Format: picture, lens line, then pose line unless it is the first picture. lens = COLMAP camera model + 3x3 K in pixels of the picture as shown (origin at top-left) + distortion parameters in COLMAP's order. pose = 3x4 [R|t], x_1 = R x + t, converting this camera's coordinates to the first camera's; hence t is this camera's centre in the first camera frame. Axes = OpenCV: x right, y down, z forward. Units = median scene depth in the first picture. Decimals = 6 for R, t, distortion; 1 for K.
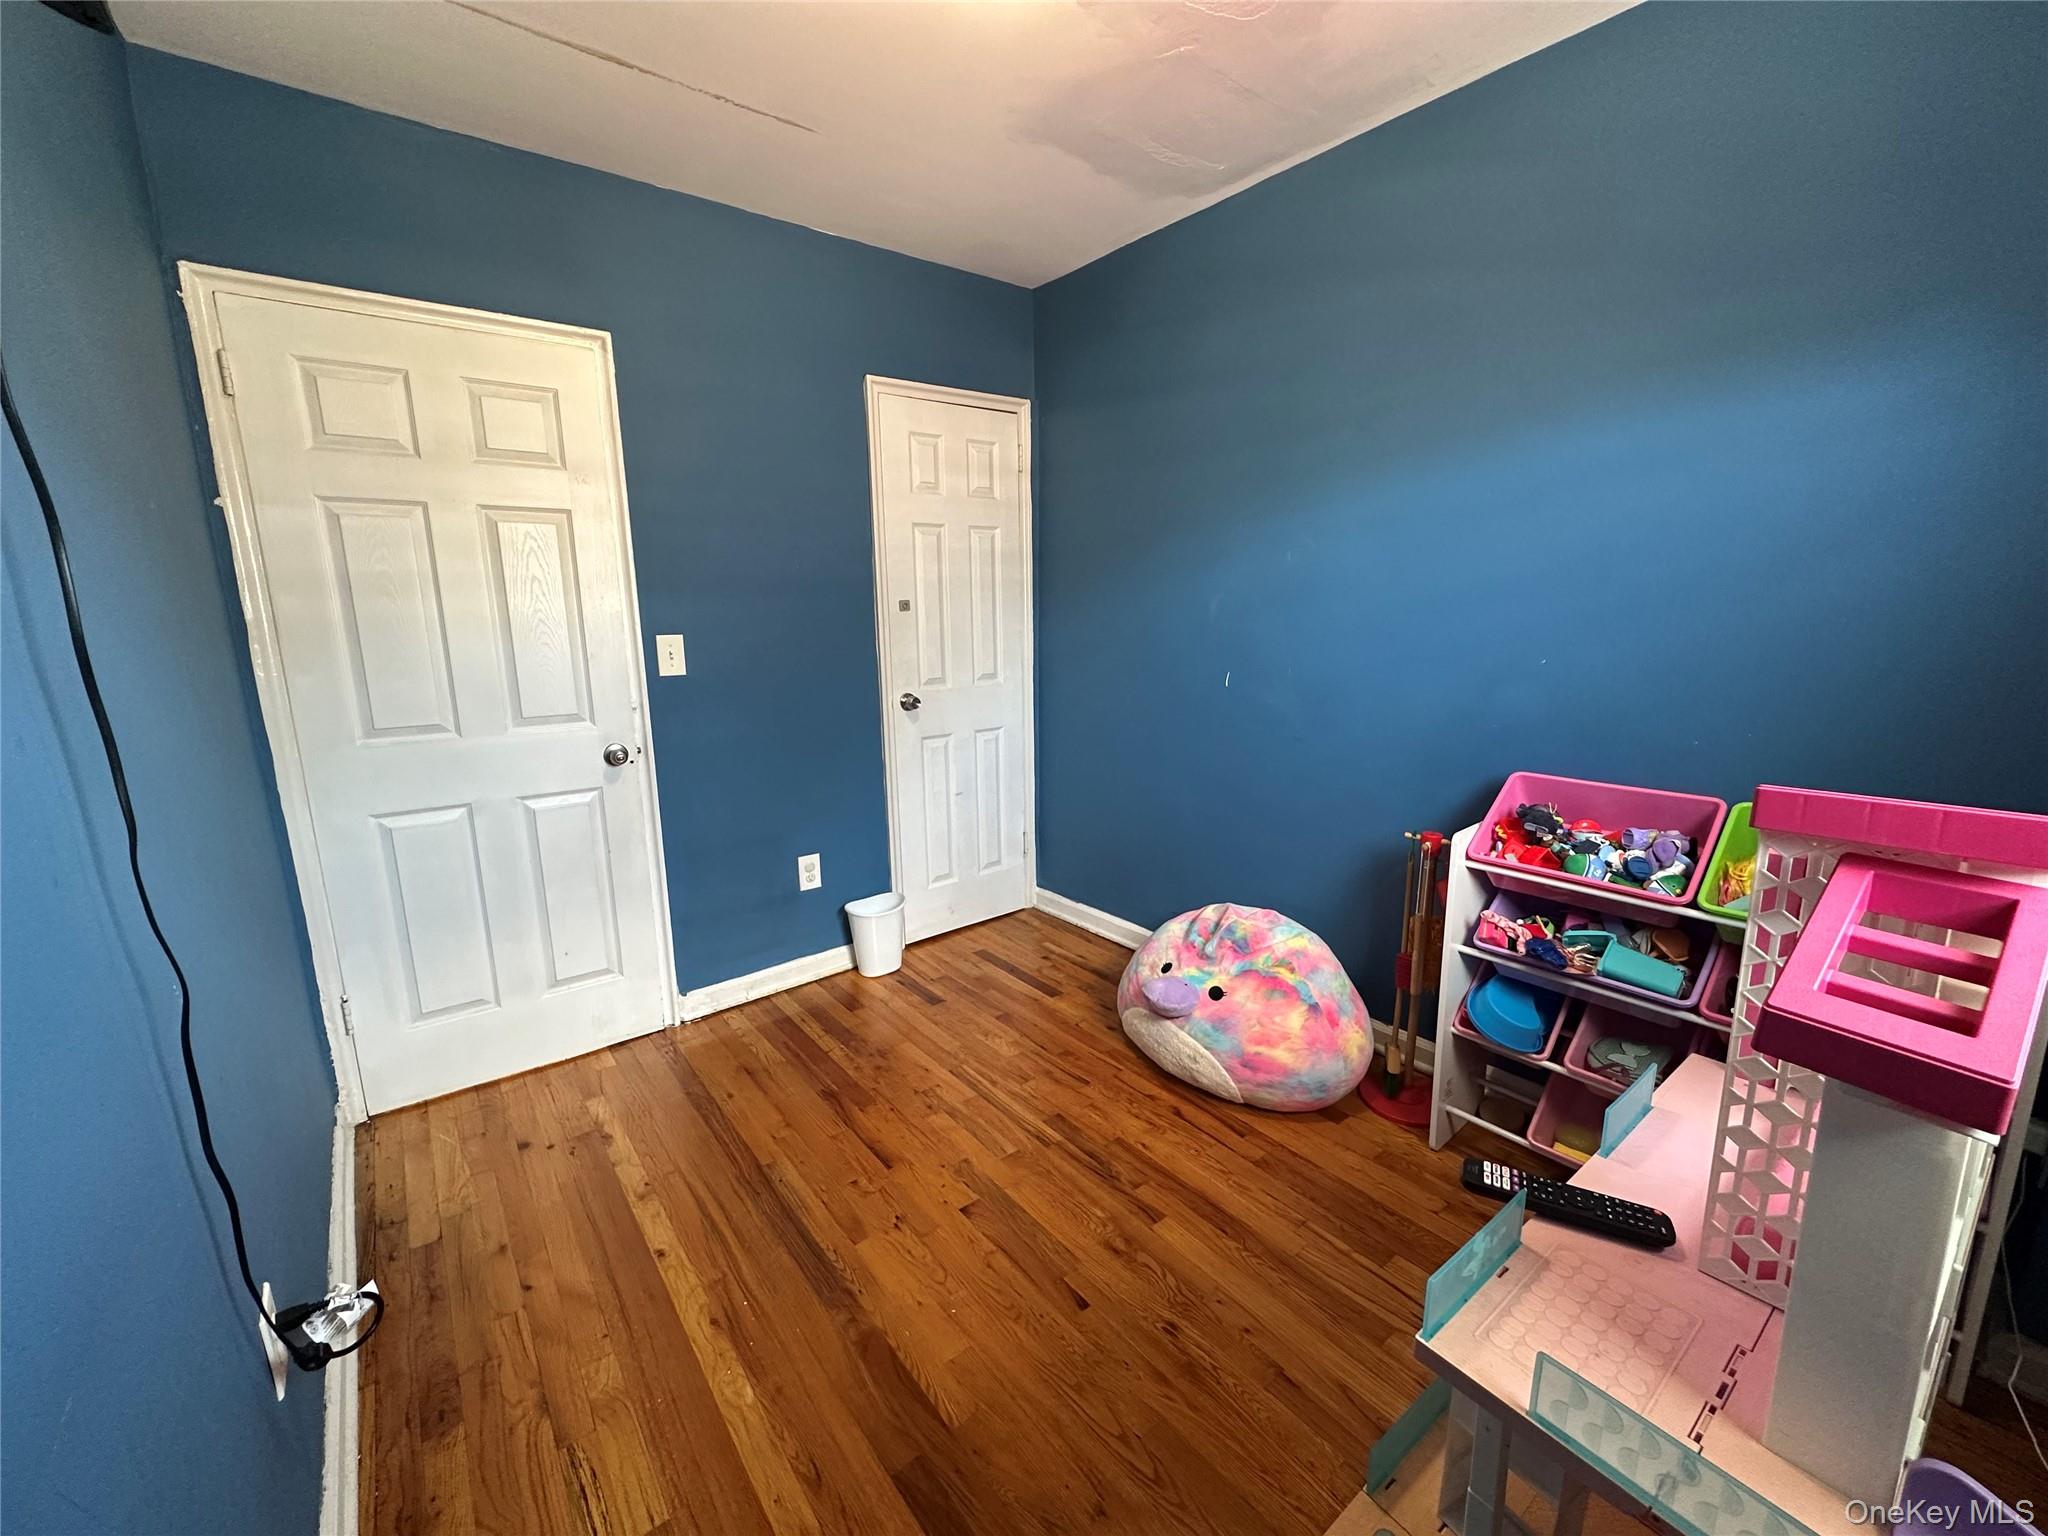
lens RADIAL K [[821.8, 0, 1022.4], [0, 821.8, 766.9], [0, 0, 1]] dist [0.003021, 0.001986]
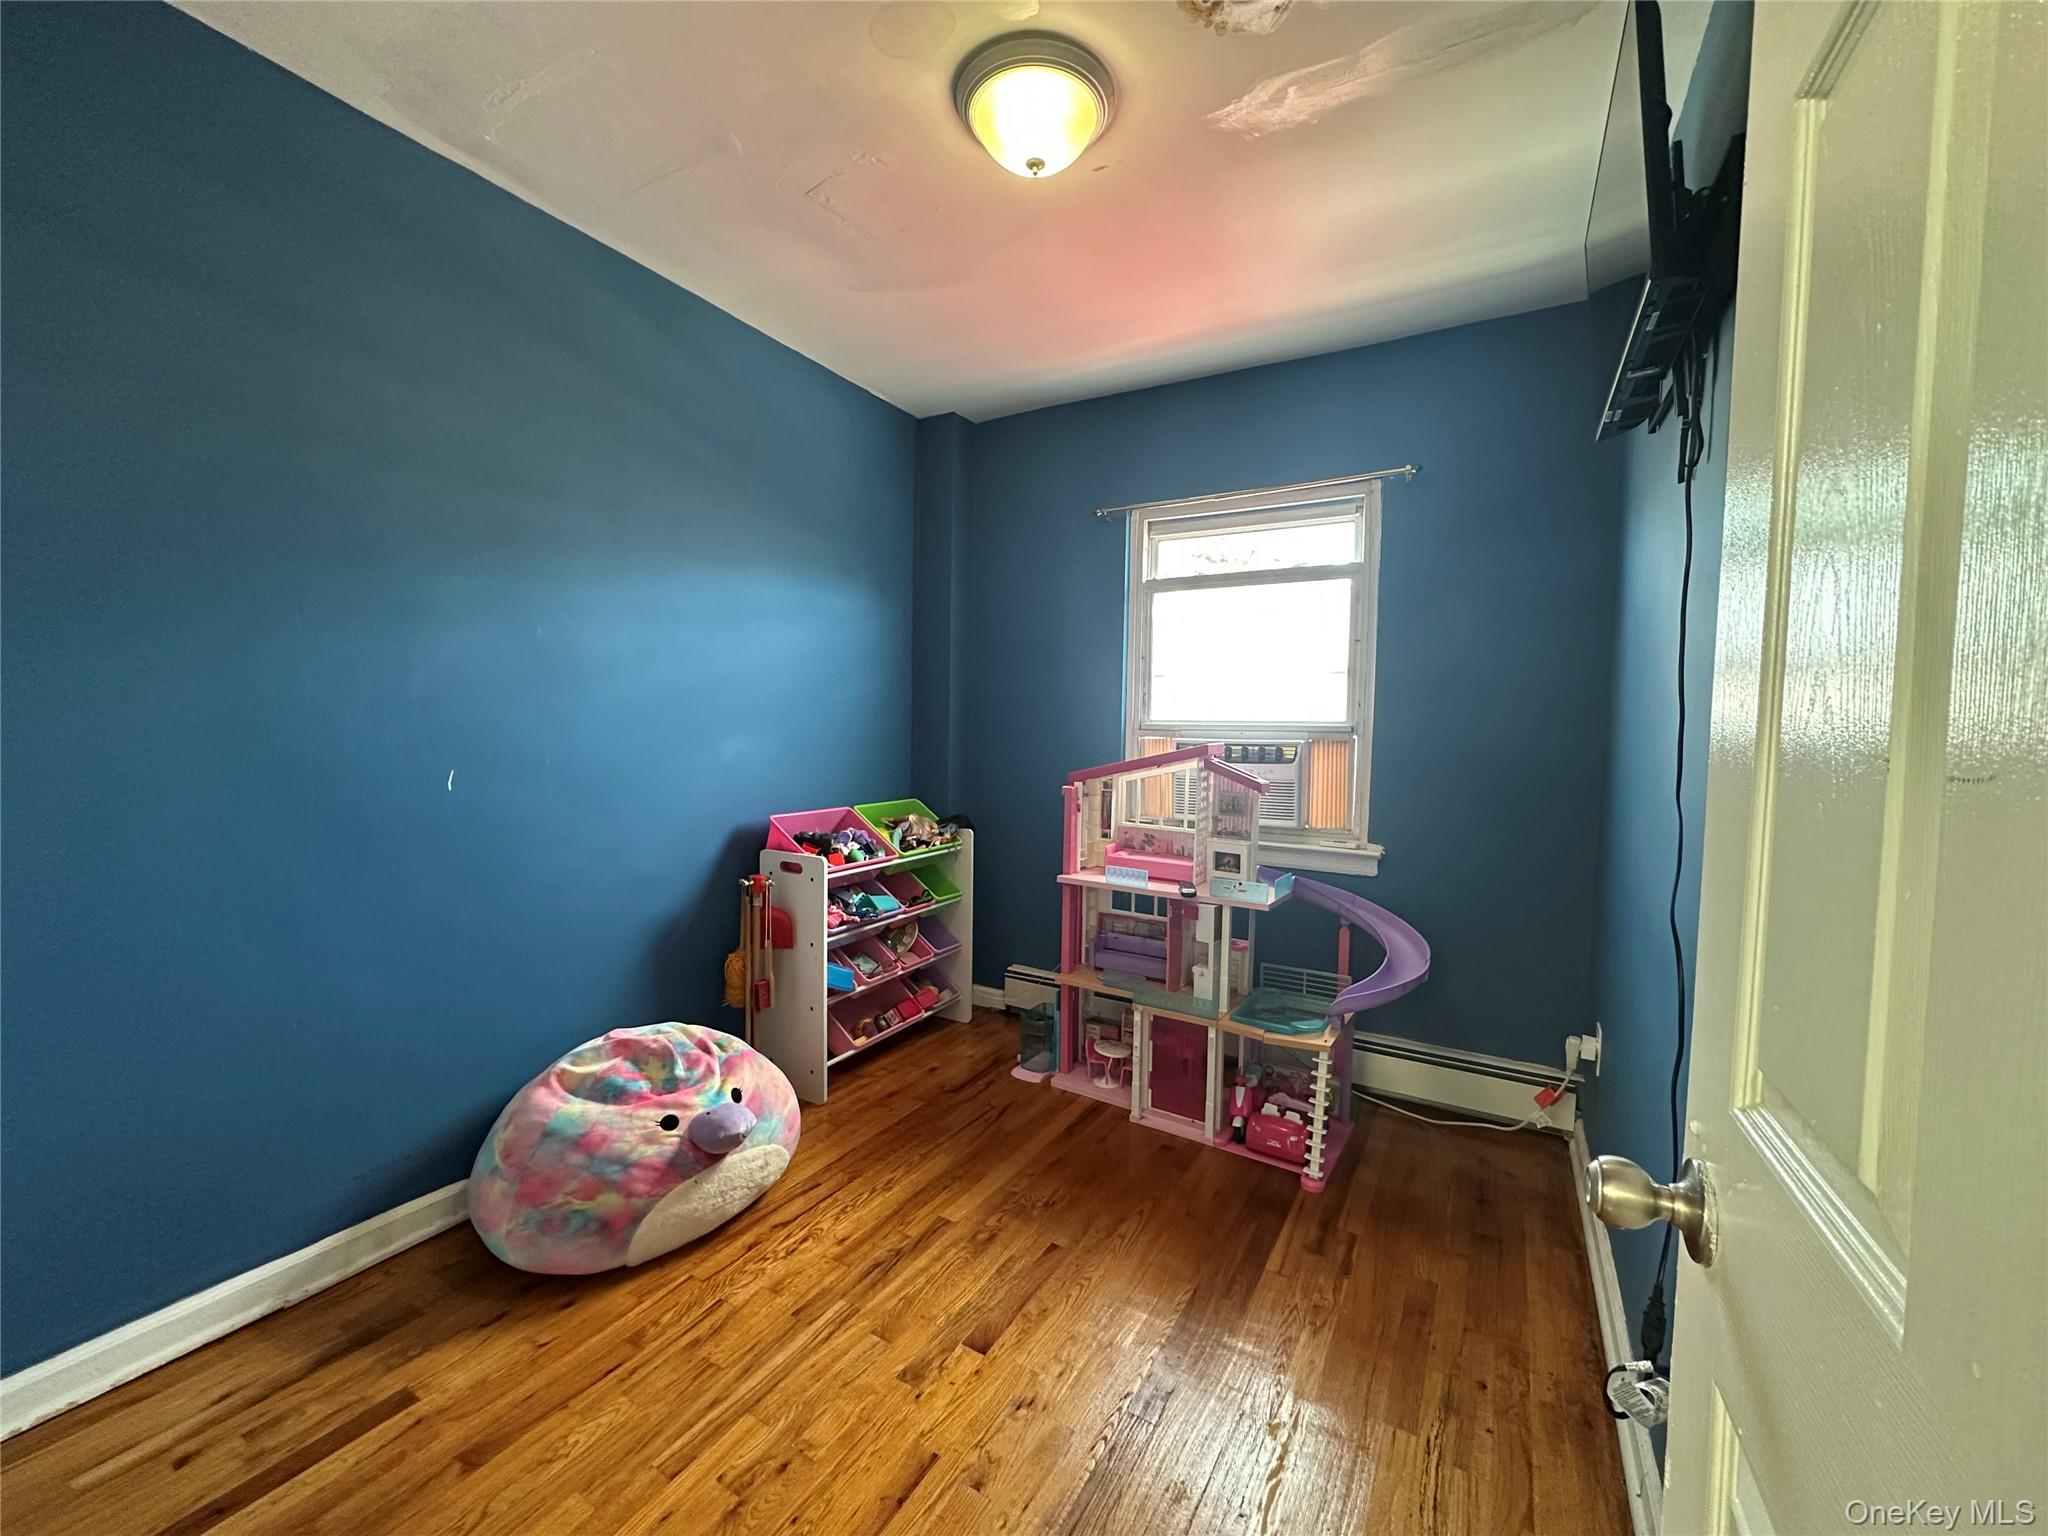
lens RADIAL K [[821.8, 0, 1021.8], [0, 821.8, 770.4], [0, 0, 1]] dist [0.003021, 0.001986]
pose [[-0.366709, -0.038198, 0.929551, -0.733485], [0.169439, 0.979704, 0.107103, -0.130661], [-0.914776, 0.196778, -0.352794, 0.958328]]
